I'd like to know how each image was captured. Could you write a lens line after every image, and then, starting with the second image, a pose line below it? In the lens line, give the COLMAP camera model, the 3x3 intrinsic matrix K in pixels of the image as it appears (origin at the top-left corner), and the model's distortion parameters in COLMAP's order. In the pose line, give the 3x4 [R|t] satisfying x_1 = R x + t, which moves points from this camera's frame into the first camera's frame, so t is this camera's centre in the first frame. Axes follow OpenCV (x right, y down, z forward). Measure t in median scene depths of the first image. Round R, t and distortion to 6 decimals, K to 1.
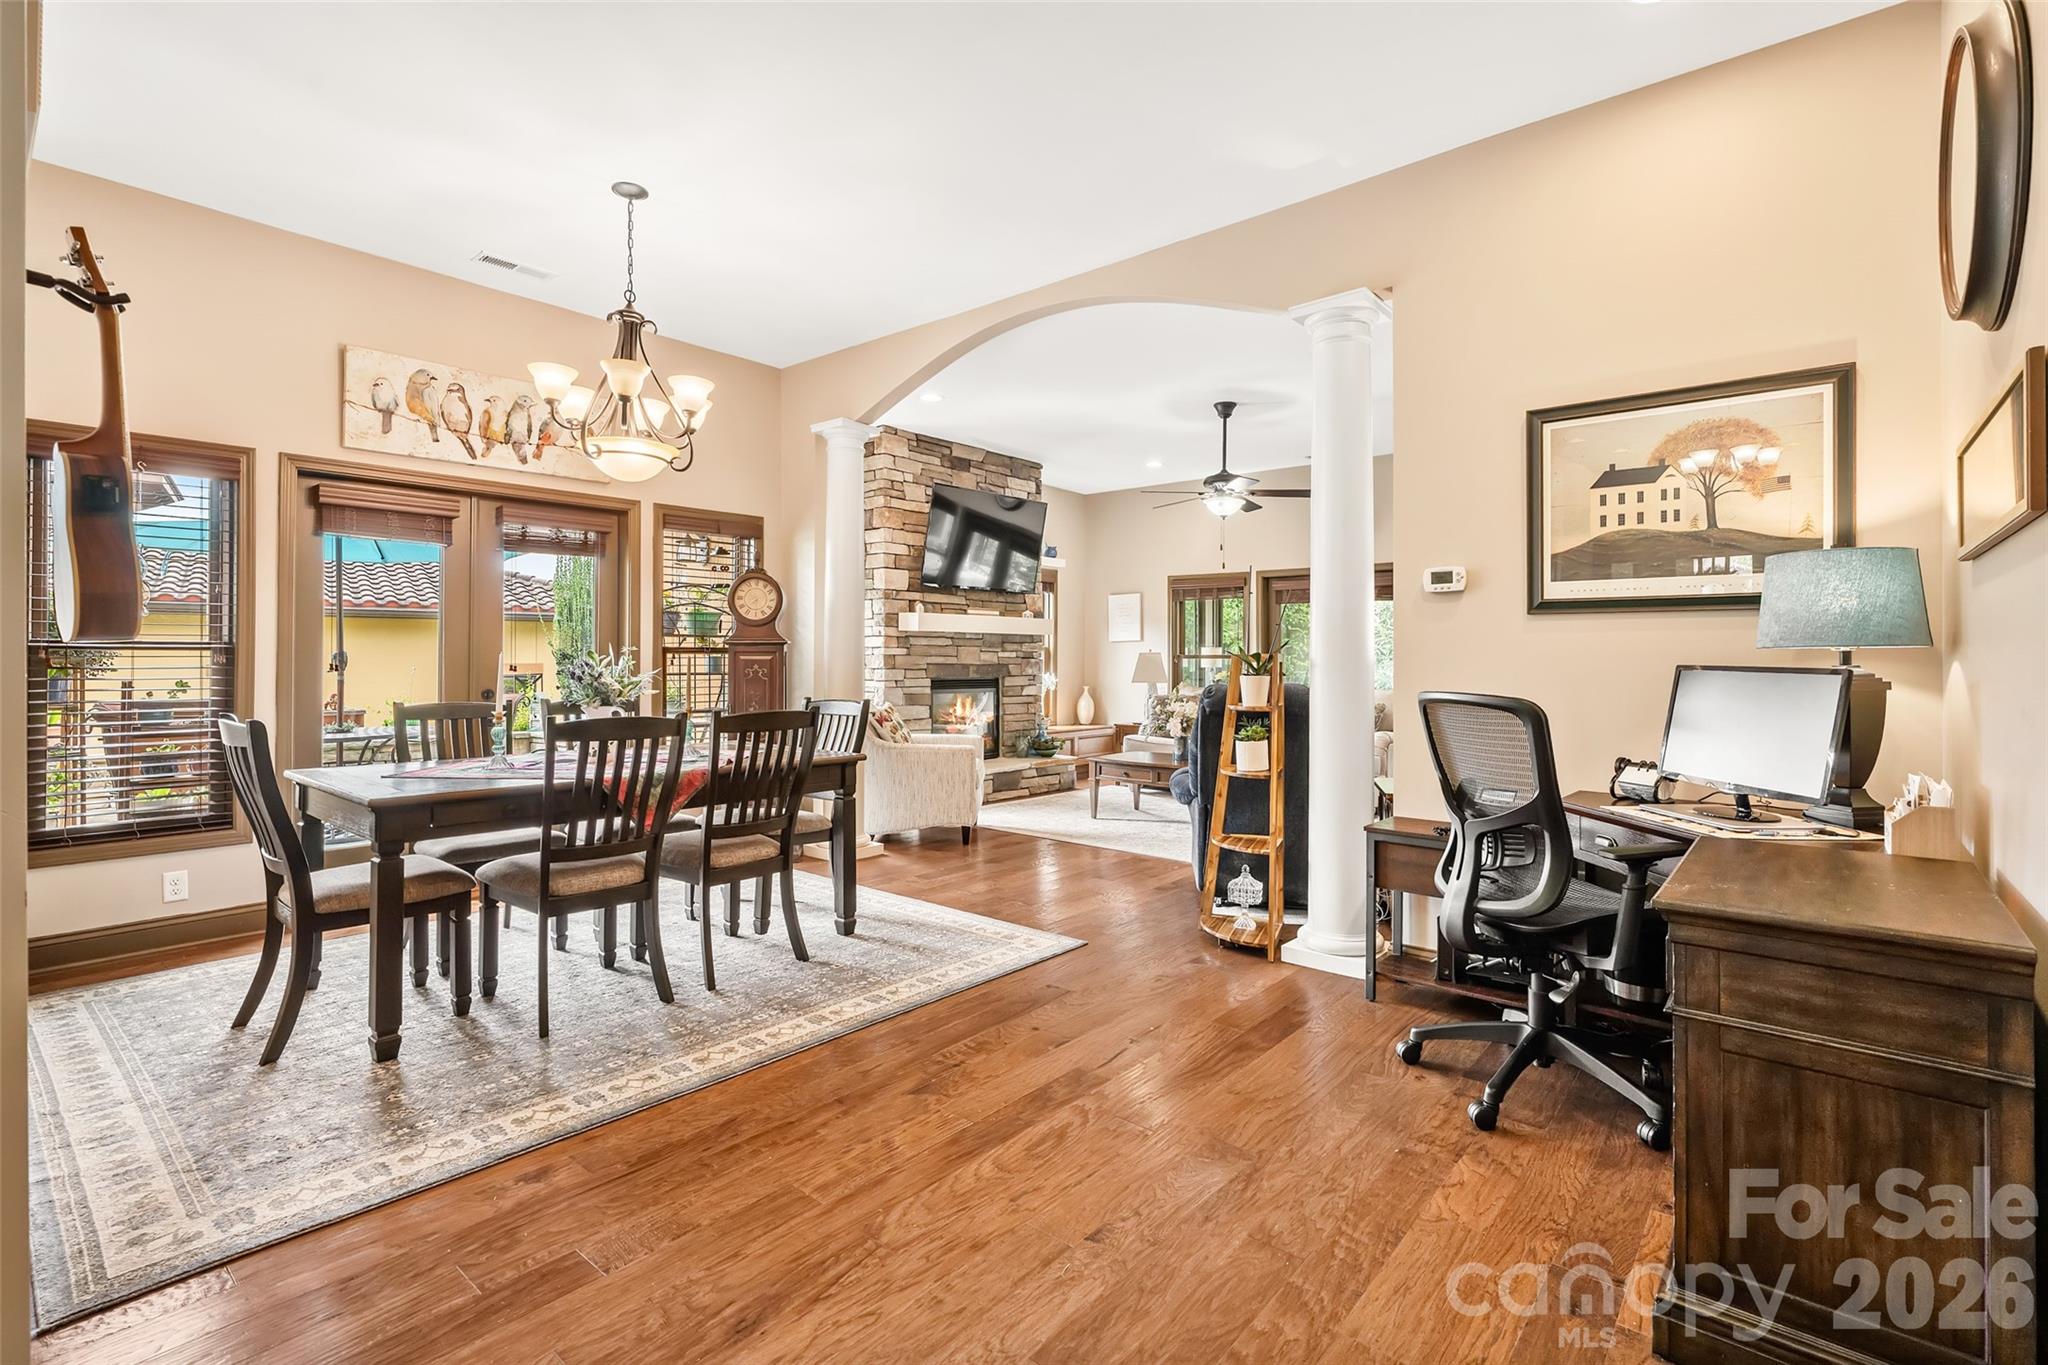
lens RADIAL K [[936.2, 0, 1012.9], [0, 936.2, 665.0], [0, 0, 1]] dist [-0.002368, 0.001071]
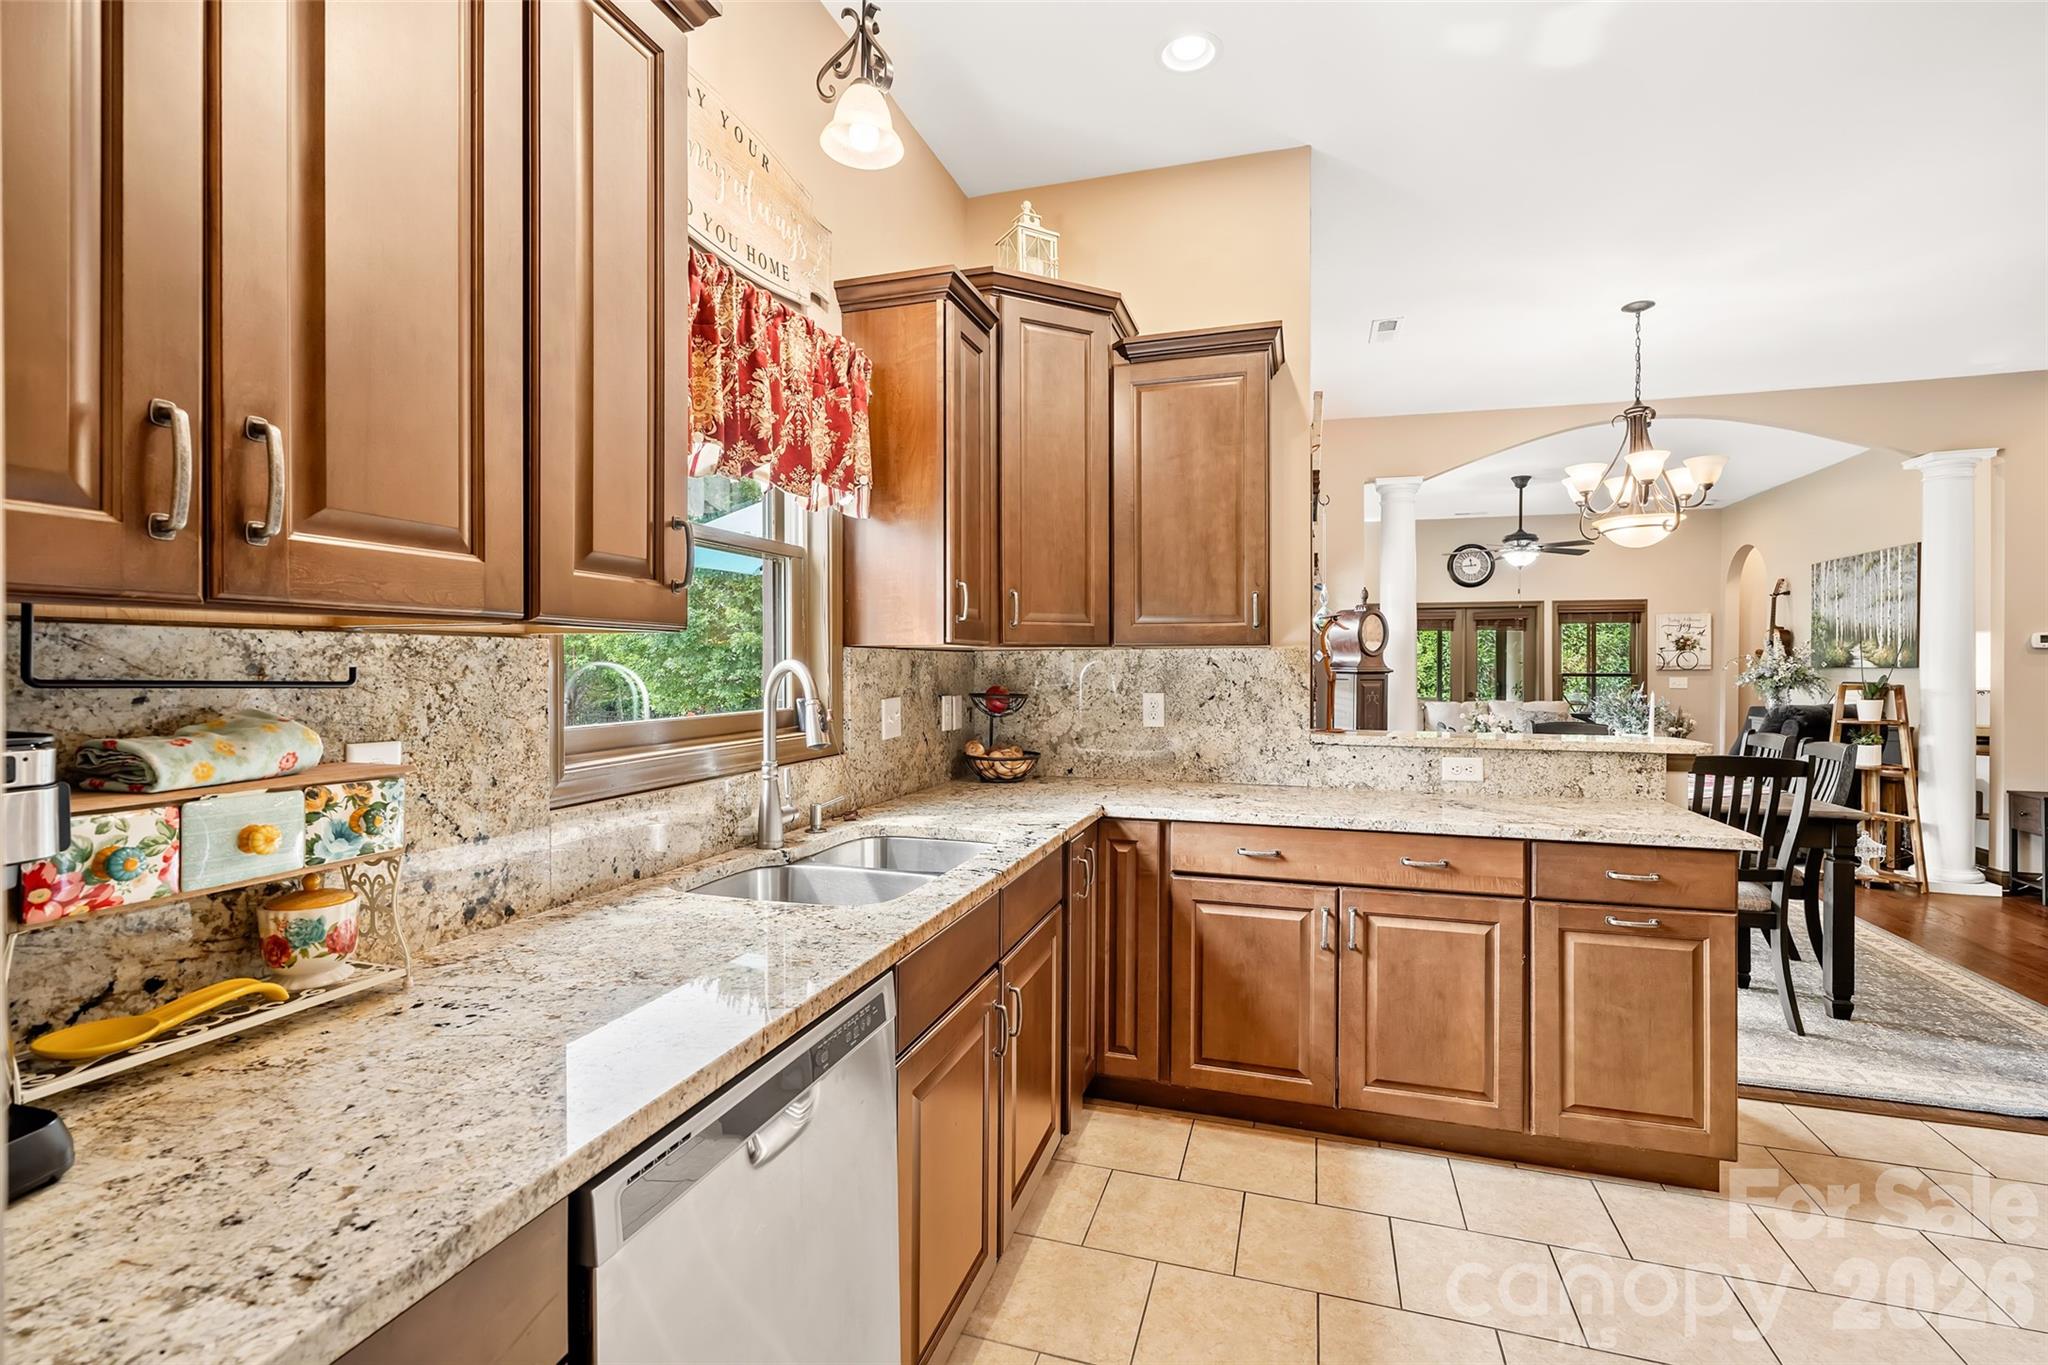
lens RADIAL K [[936.2, 0, 1032.9], [0, 936.2, 669.1], [0, 0, 1]] dist [-0.002368, 0.001071]
pose [[0.919651, -0.006570, 0.392681, -0.743777], [0.006473, 0.999978, 0.001572, -0.024123], [-0.392683, 0.001096, 0.919673, 0.088434]]
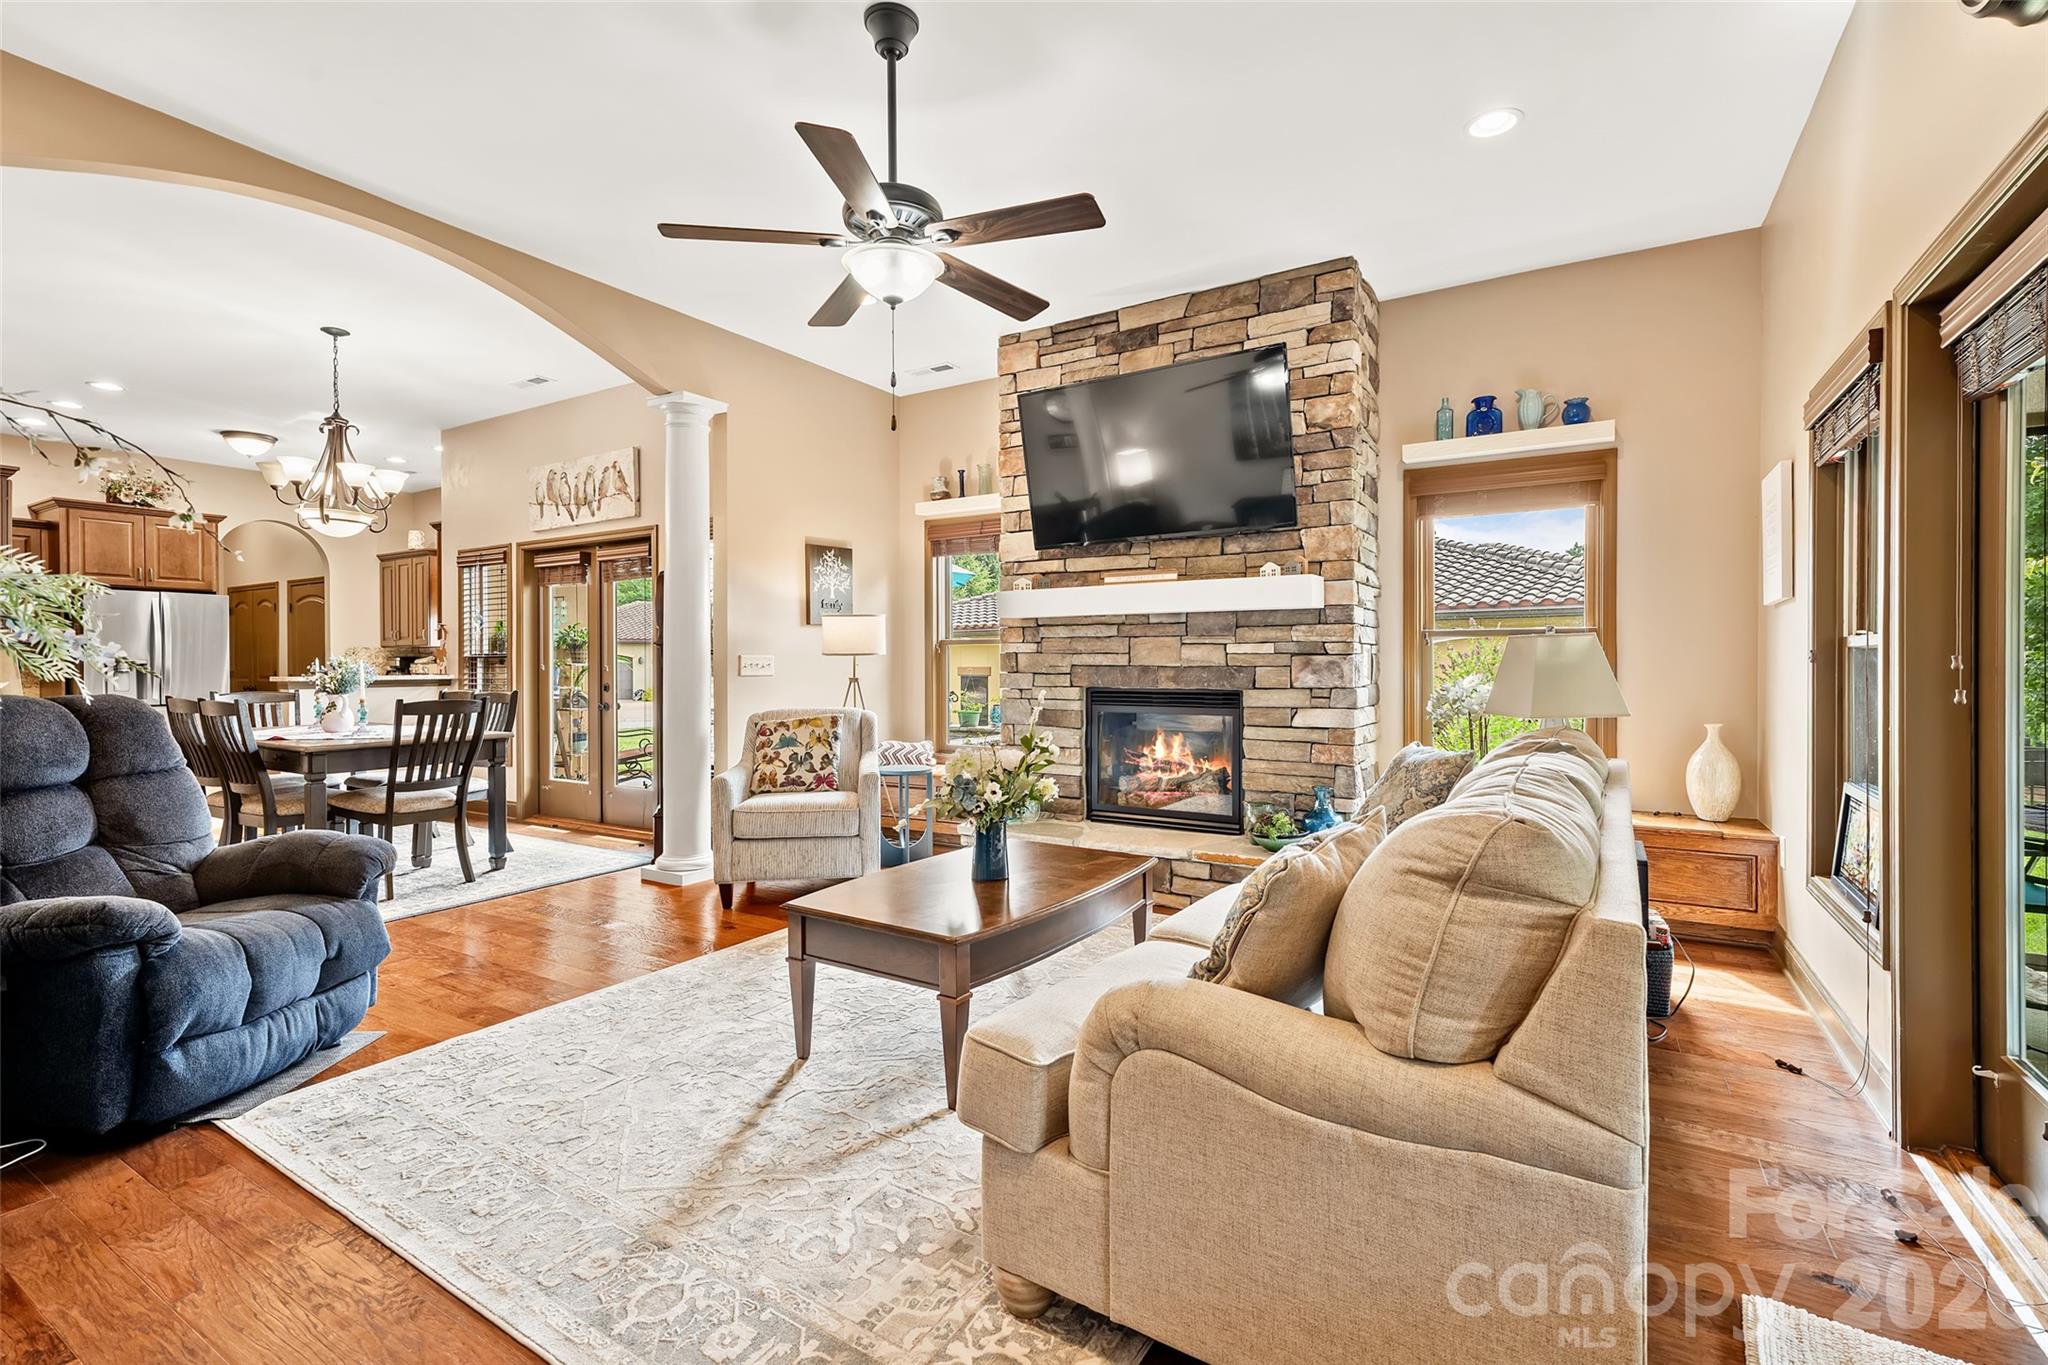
lens RADIAL K [[936.2, 0, 1032.1], [0, 936.2, 694.3], [0, 0, 1]] dist [-0.002368, 0.001071]
pose [[0.147813, 0.013047, -0.988929, 0.557450], [-0.013163, 0.999850, 0.011224, 0.011891], [0.988928, 0.011358, 0.147963, 0.870198]]
